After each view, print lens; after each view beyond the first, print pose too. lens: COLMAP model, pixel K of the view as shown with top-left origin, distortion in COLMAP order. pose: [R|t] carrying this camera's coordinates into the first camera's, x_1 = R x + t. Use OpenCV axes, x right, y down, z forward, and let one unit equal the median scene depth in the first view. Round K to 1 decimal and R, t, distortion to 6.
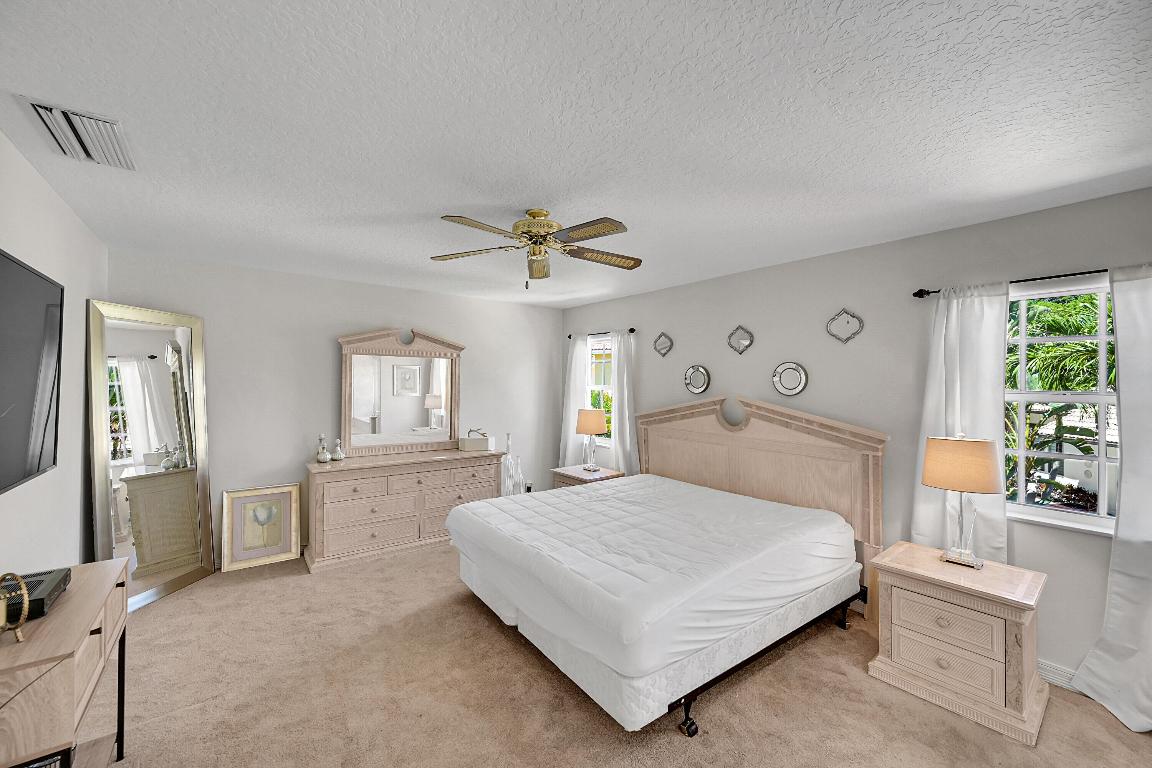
lens RADIAL K [[450.6, 0, 597.8], [0, 450.6, 391.6], [0, 0, 1]] dist [-0.009000, -0.000462]
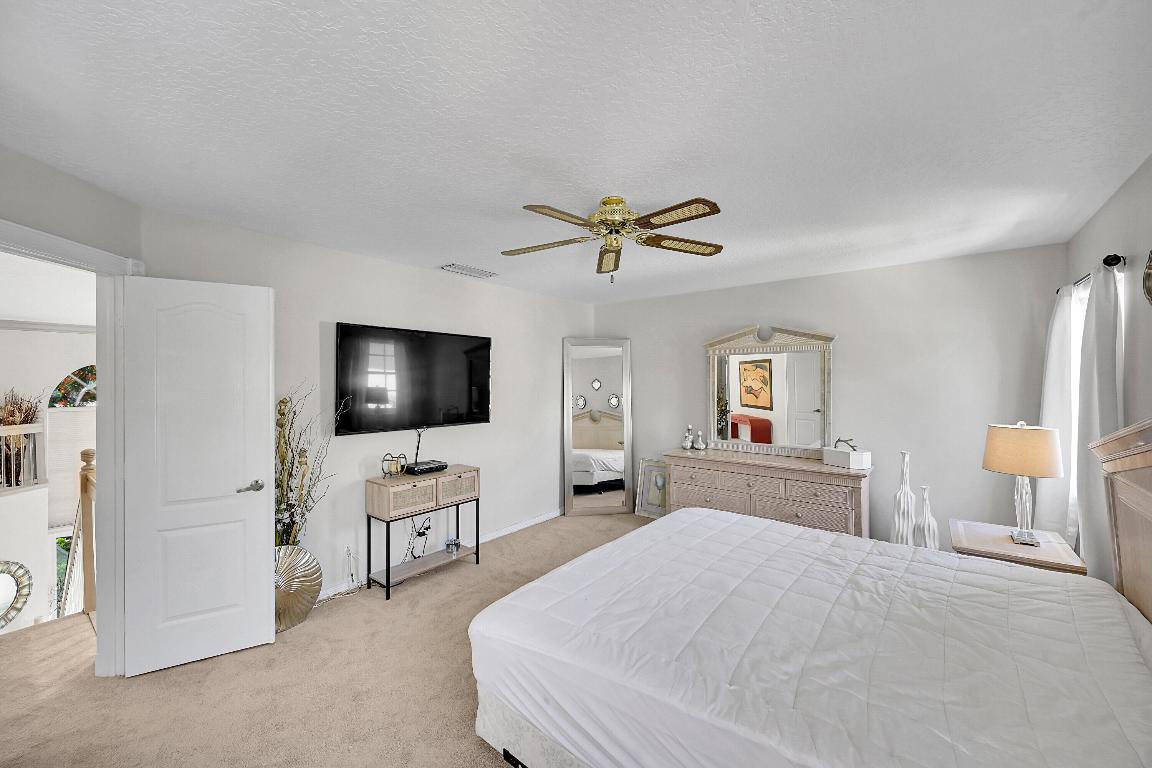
lens RADIAL K [[450.6, 0, 570.5], [0, 450.6, 385.3], [0, 0, 1]] dist [-0.009000, -0.000462]
pose [[0.199507, -0.003950, -0.979888, 0.451921], [-0.016665, 0.999834, -0.007423, 0.003553], [0.979755, 0.017810, 0.199408, 0.422668]]
